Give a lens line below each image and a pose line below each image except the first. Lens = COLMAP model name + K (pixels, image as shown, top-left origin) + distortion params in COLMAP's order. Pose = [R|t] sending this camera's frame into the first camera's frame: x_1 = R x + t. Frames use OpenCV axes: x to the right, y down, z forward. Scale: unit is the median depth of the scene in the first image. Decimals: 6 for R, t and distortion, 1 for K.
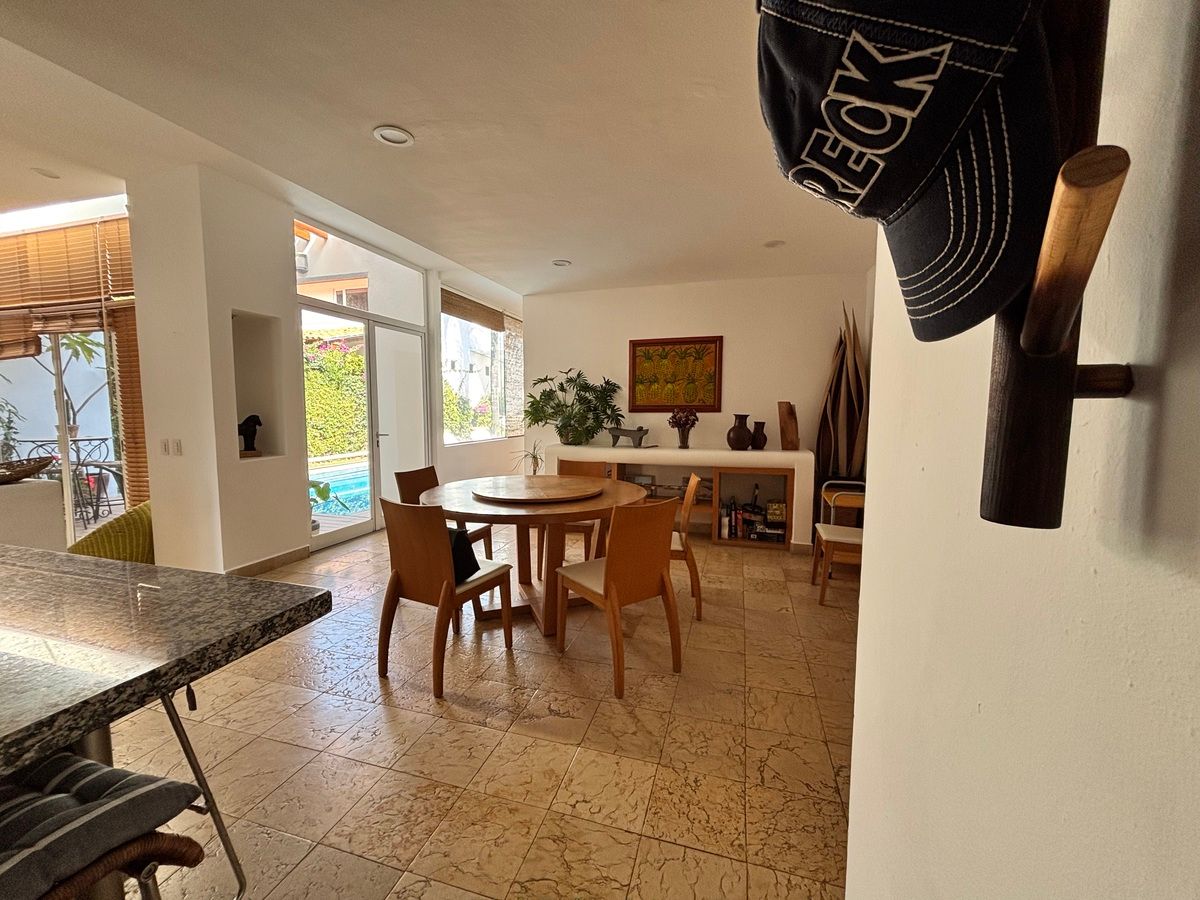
lens RADIAL K [[482.3, 0, 601.5], [0, 482.3, 451.1], [0, 0, 1]] dist [0.001990, 0.000396]
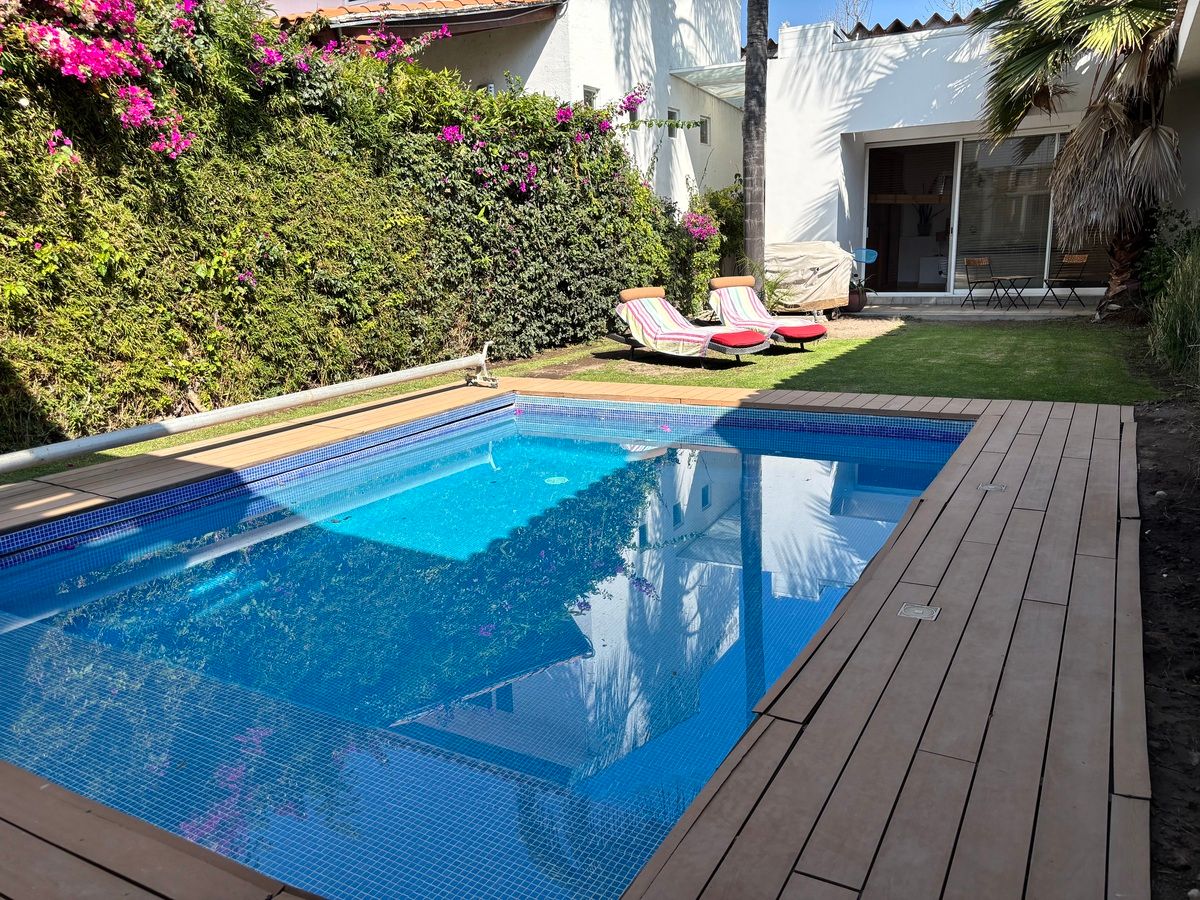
lens RADIAL K [[911.5, 0, 598.0], [0, 911.5, 449.5], [0, 0, 1]] dist [0.064608, 0.002453]
pose [[0.972578, 0.027400, -0.230956, -0.231939], [0.006931, 0.989180, 0.146540, -0.028912], [0.232473, -0.144122, 0.961866, 0.370674]]
